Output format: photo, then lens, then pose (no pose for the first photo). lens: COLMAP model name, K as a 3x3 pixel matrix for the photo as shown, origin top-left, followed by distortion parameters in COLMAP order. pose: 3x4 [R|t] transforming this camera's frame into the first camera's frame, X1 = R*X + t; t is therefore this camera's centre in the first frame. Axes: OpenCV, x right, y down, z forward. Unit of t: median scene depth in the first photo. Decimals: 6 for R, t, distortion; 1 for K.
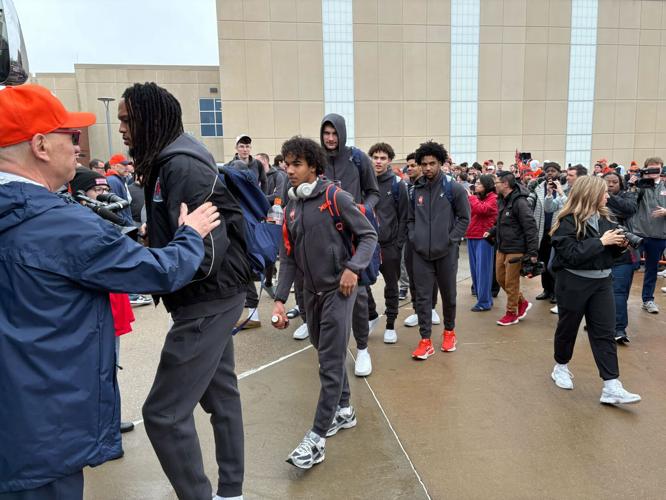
lens RADIAL K [[506.3, 0, 334.5], [0, 506.3, 247.5], [0, 0, 1]] dist [0.044131, -0.039987]
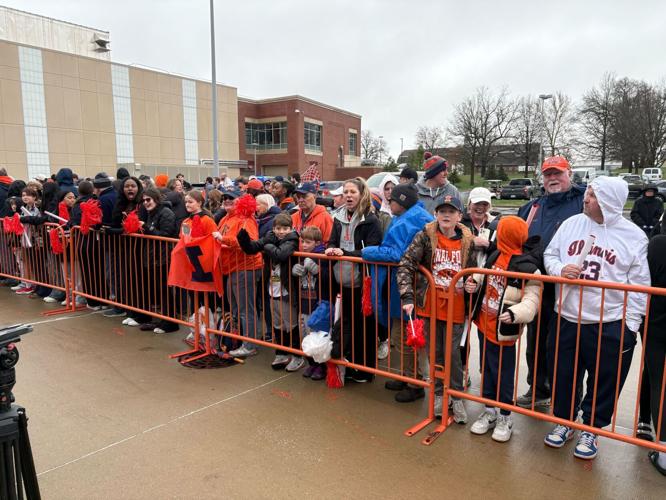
lens RADIAL K [[505.1, 0, 329.7], [0, 505.1, 248.1], [0, 0, 1]] dist [0.044869, -0.039836]
pose [[0.725902, -0.063087, 0.684899, 0.123947], [0.069060, 0.997438, 0.018681, 0.046420], [-0.684323, 0.033738, 0.728398, -0.444622]]
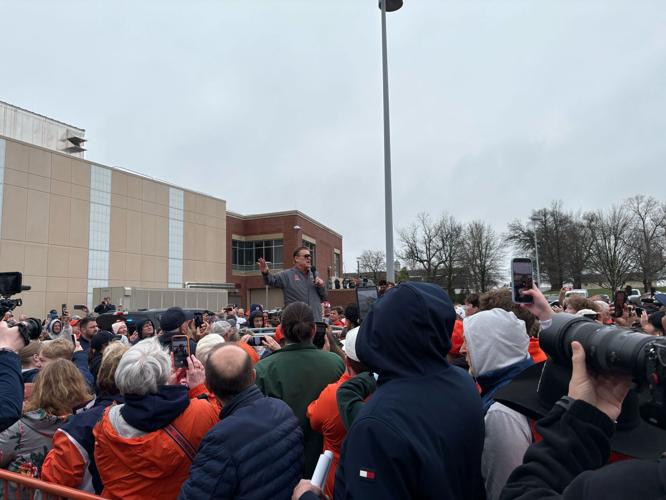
lens RADIAL K [[500.1, 0, 333.0], [0, 500.1, 250.0], [0, 0, 1]] dist [0.051040, -0.055414]
pose [[0.569937, 0.106968, 0.814696, 0.103343], [0.108839, 0.972926, -0.203884, -0.012522], [-0.814449, 0.204871, 0.542864, 0.000287]]
